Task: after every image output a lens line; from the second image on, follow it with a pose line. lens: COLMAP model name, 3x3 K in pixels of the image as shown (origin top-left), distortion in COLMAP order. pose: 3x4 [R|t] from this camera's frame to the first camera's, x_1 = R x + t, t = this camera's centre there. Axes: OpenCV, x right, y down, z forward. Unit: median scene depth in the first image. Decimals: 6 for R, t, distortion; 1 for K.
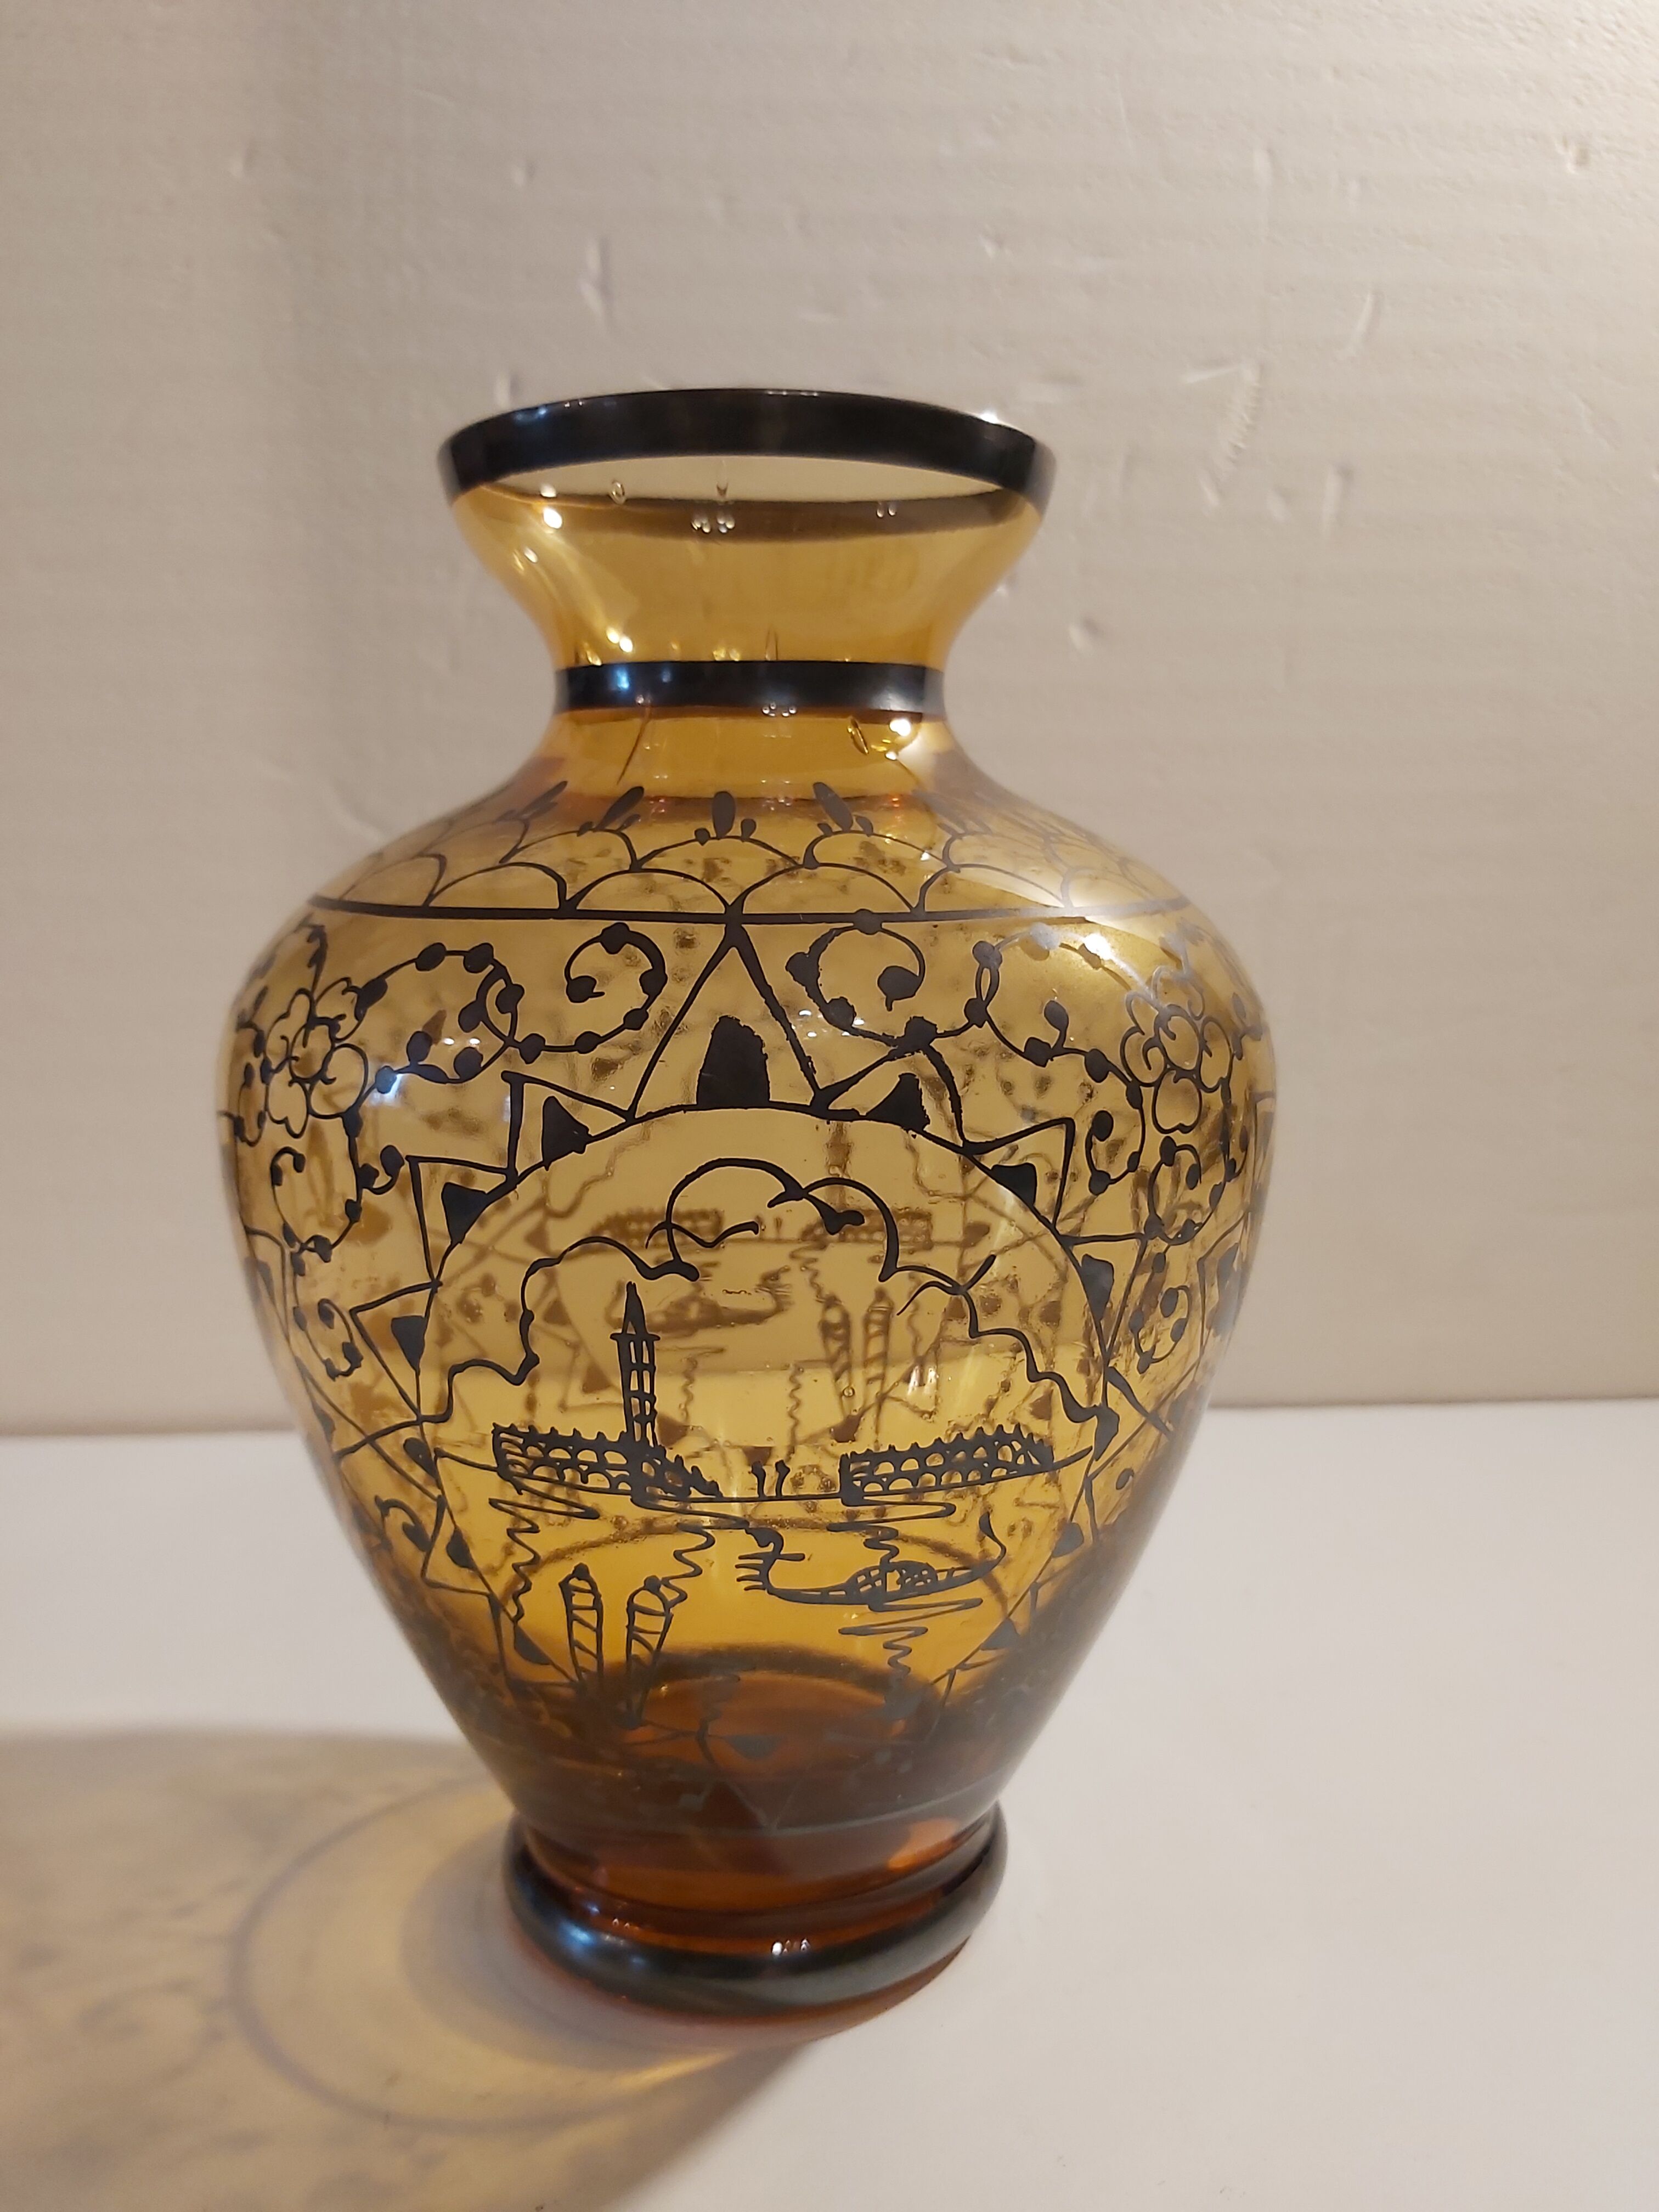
lens RADIAL K [[1799.0, 0, 823.5], [0, 1799.0, 1141.1], [0, 0, 1]] dist [0.117716, -0.203715]
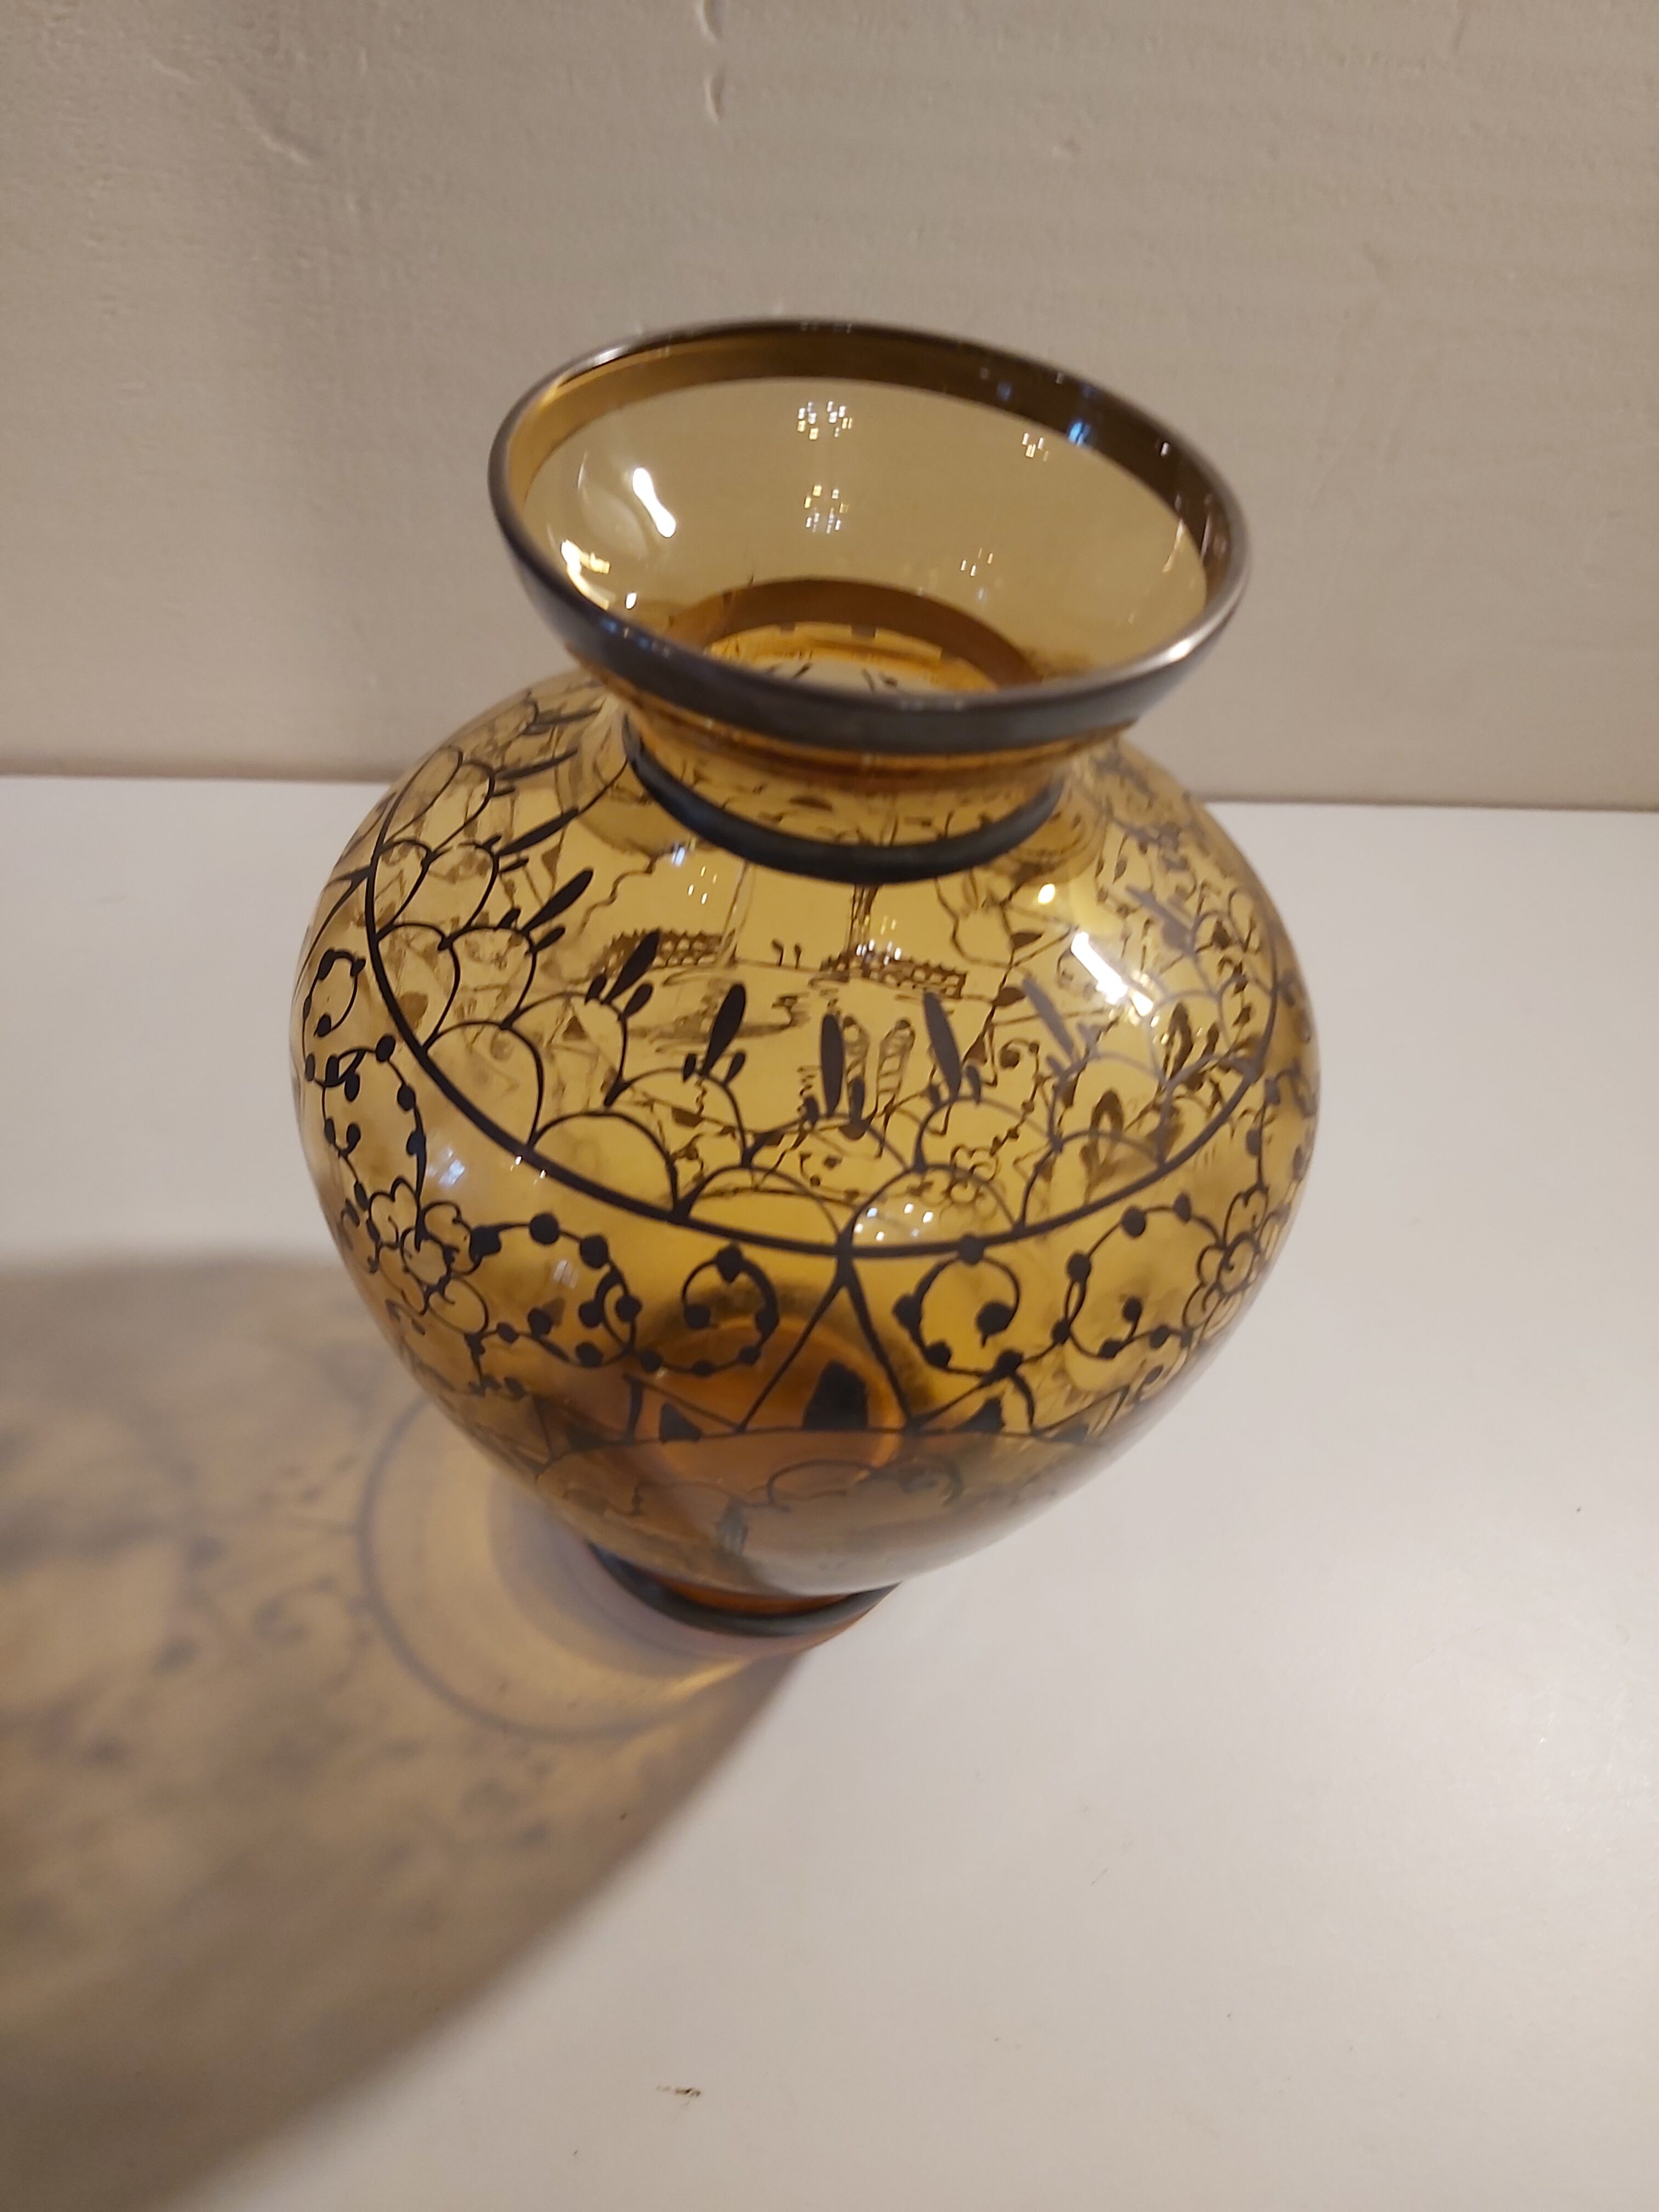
lens RADIAL K [[1766.8, 0, 829.3], [0, 1766.8, 1083.5], [0, 0, 1]] dist [0.045986, -0.005043]
pose [[0.995468, 0.039976, 0.086290, -0.145980], [-0.084666, 0.785767, 0.612701, -0.798266], [-0.043311, -0.617230, 0.785590, 0.253639]]
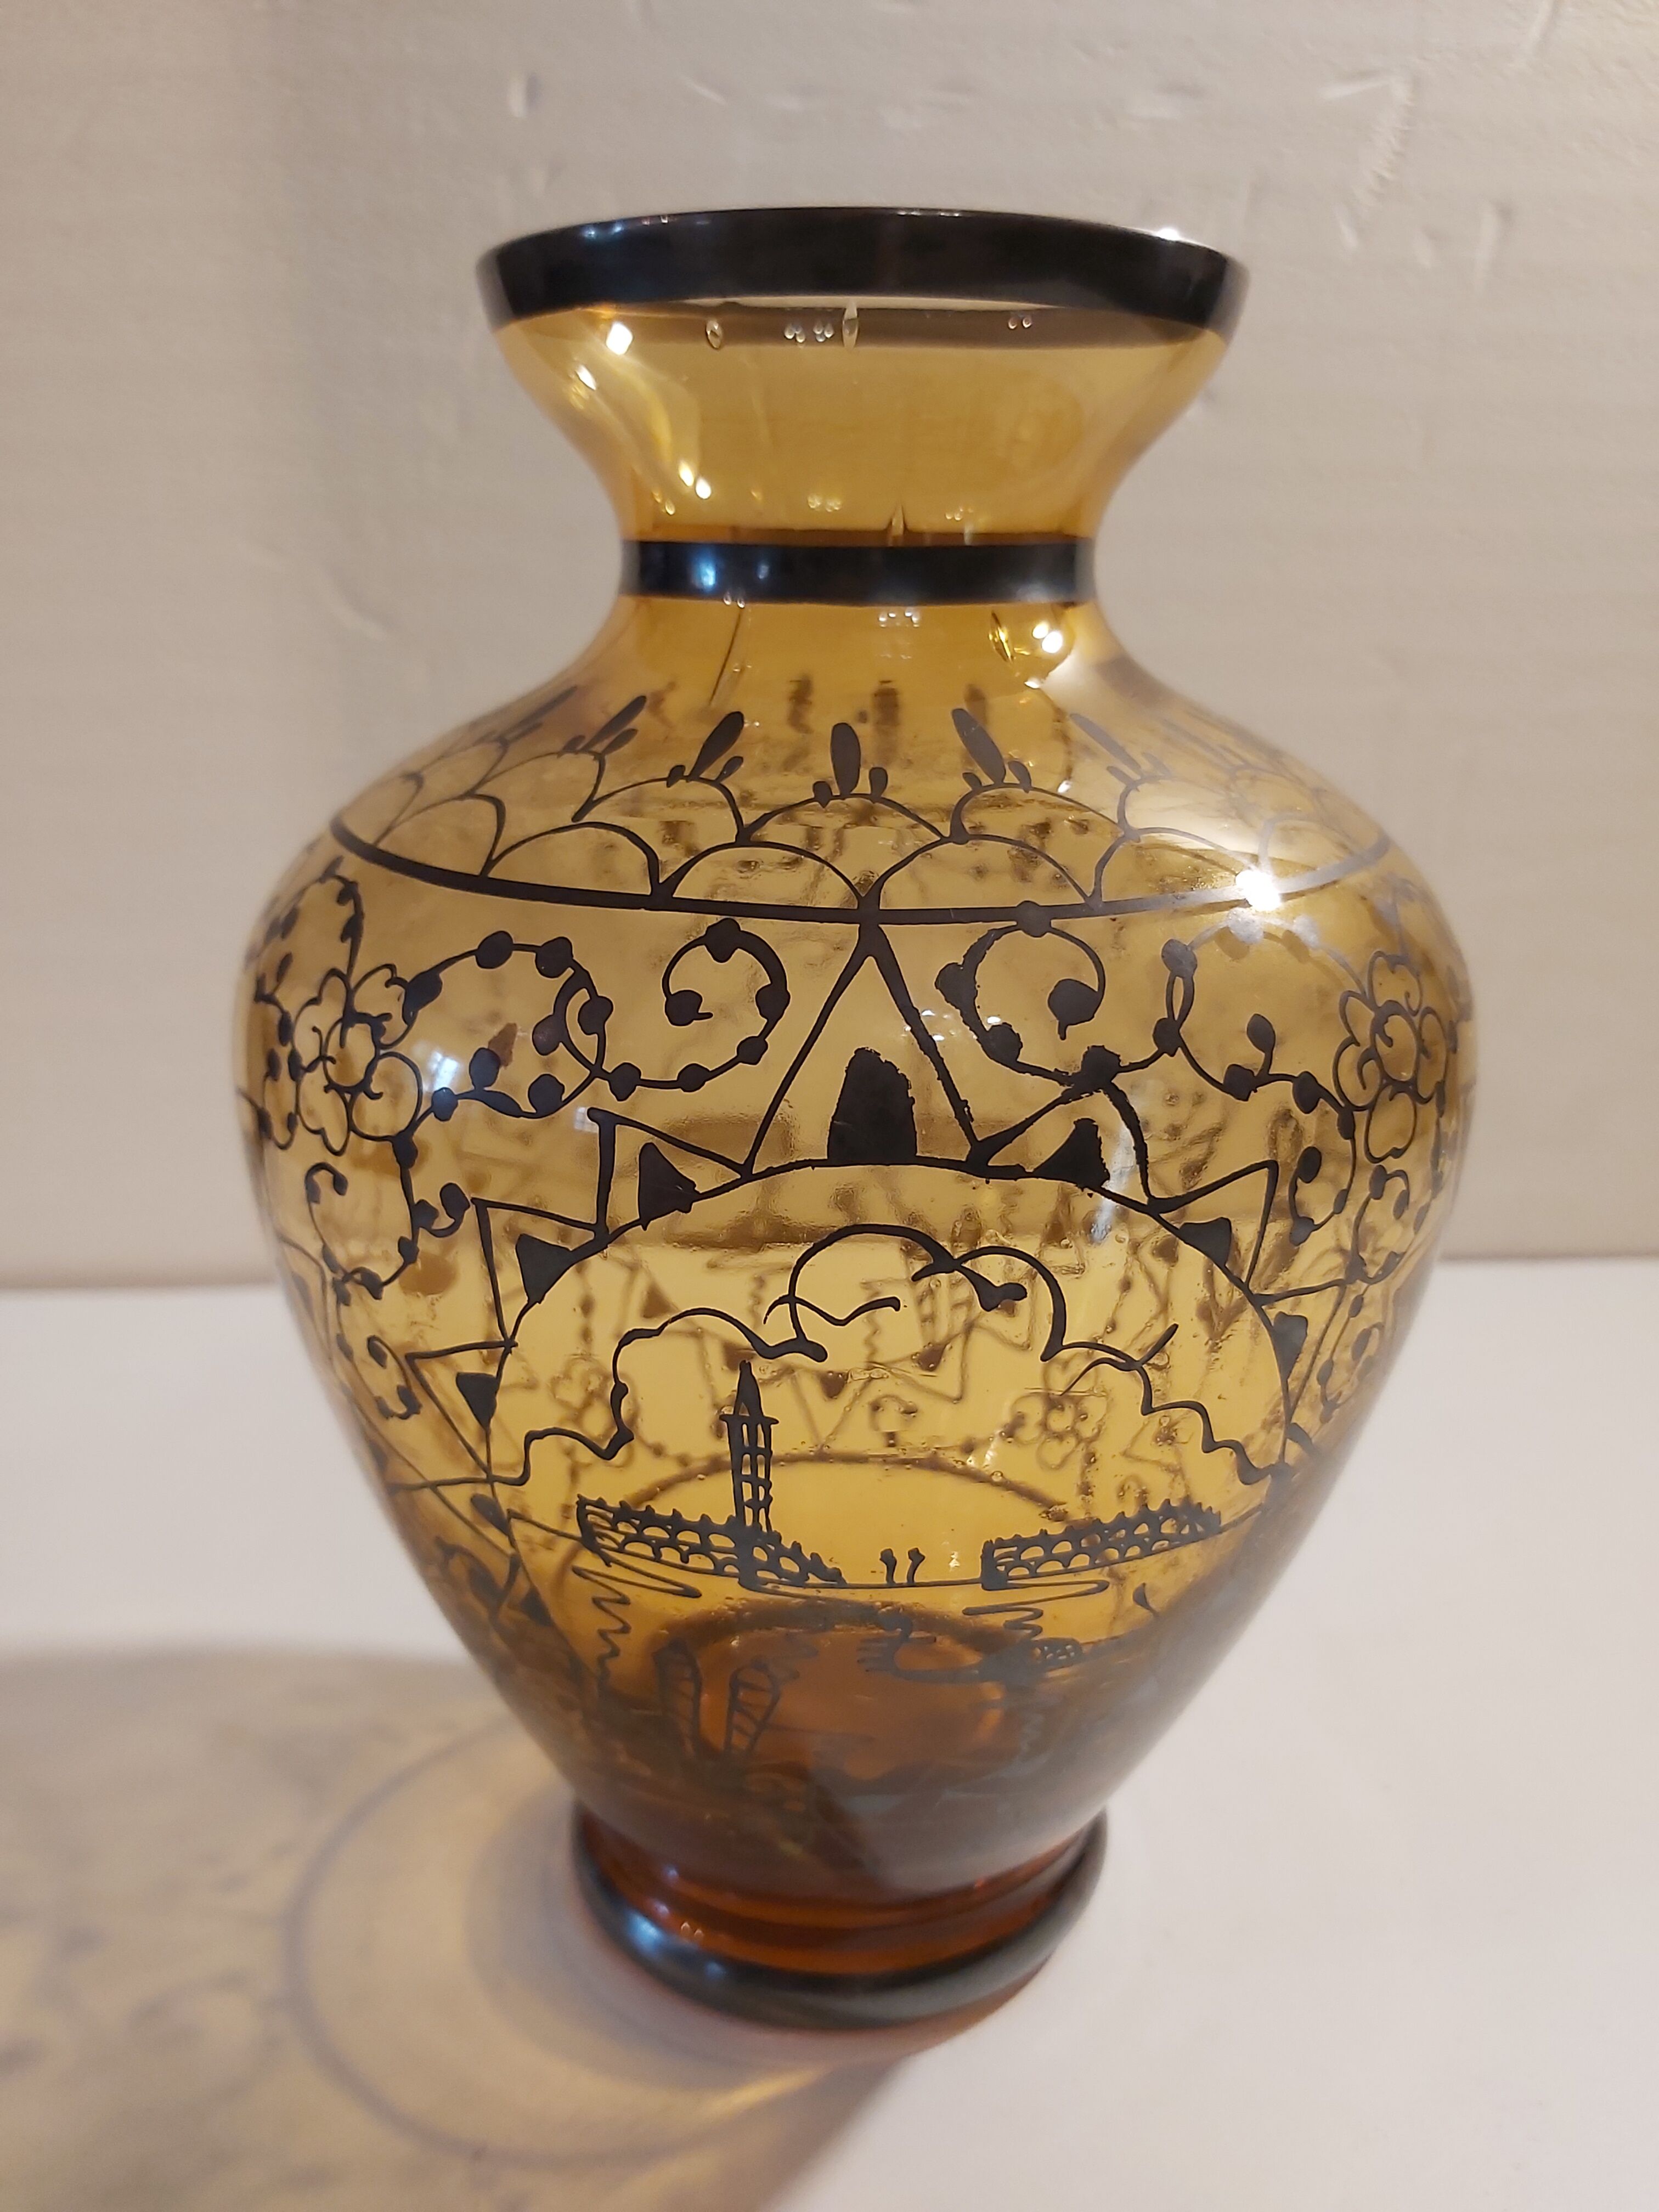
lens RADIAL K [[1799.0, 0, 823.5], [0, 1799.0, 1141.1], [0, 0, 1]] dist [0.117716, -0.203715]
pose [[0.999963, 0.007881, 0.003375, -0.070241], [-0.008323, 0.986794, 0.161768, -0.150054], [-0.002056, -0.161790, 0.986823, 0.179298]]
